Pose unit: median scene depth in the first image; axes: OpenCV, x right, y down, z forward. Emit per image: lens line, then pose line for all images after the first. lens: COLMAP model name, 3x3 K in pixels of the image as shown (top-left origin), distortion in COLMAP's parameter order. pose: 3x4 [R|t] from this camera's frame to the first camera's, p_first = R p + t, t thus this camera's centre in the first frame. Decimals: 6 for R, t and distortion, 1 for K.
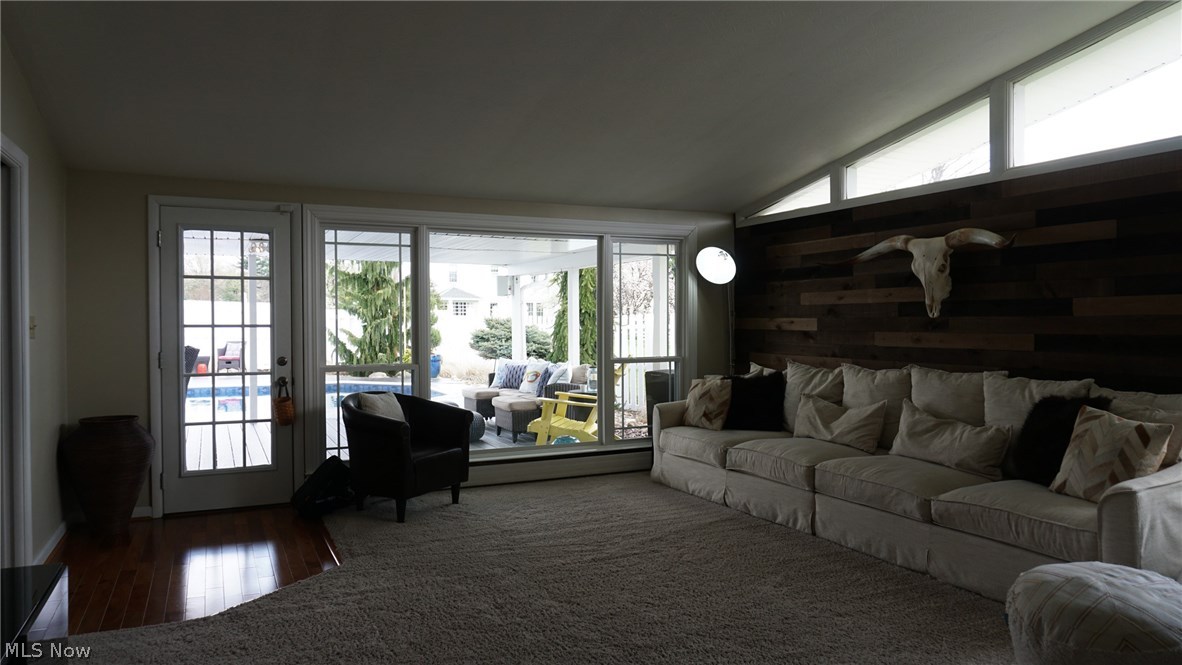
lens RADIAL K [[799.6, 0, 587.3], [0, 799.6, 337.6], [0, 0, 1]] dist [-0.046434, 0.035016]
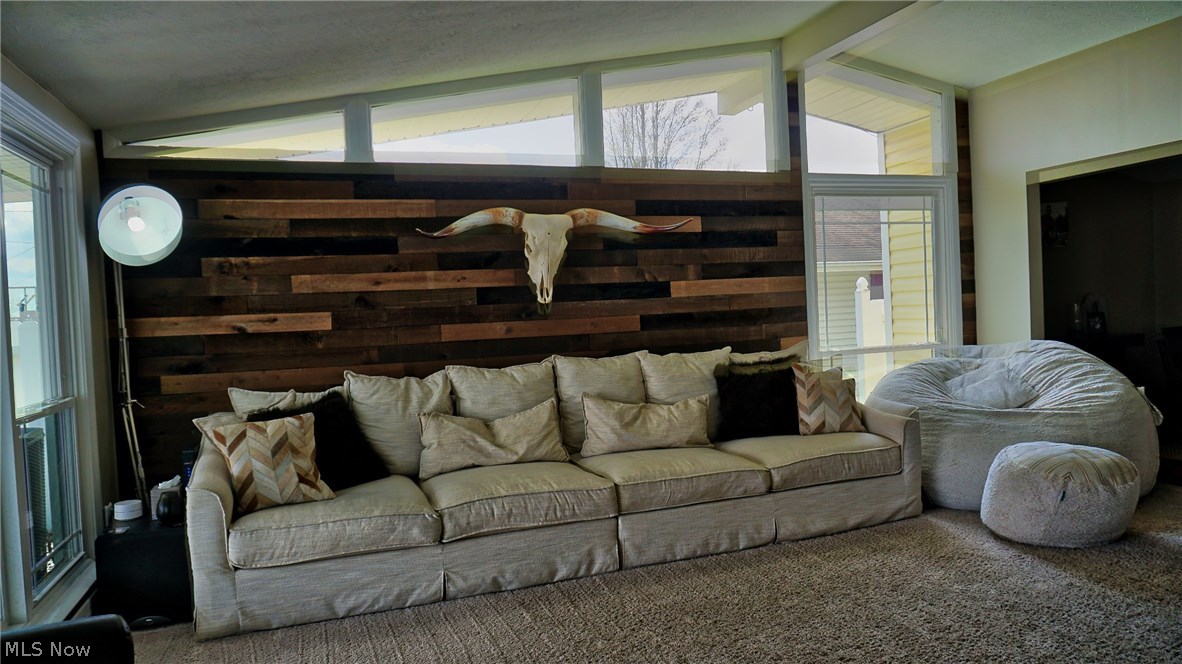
lens RADIAL K [[799.6, 0, 585.2], [0, 799.6, 334.1], [0, 0, 1]] dist [-0.046434, 0.035016]
pose [[0.085241, -0.029863, 0.995913, -0.442922], [0.065693, 0.997544, 0.024289, -0.008406], [-0.994192, 0.063354, 0.086993, 0.823708]]
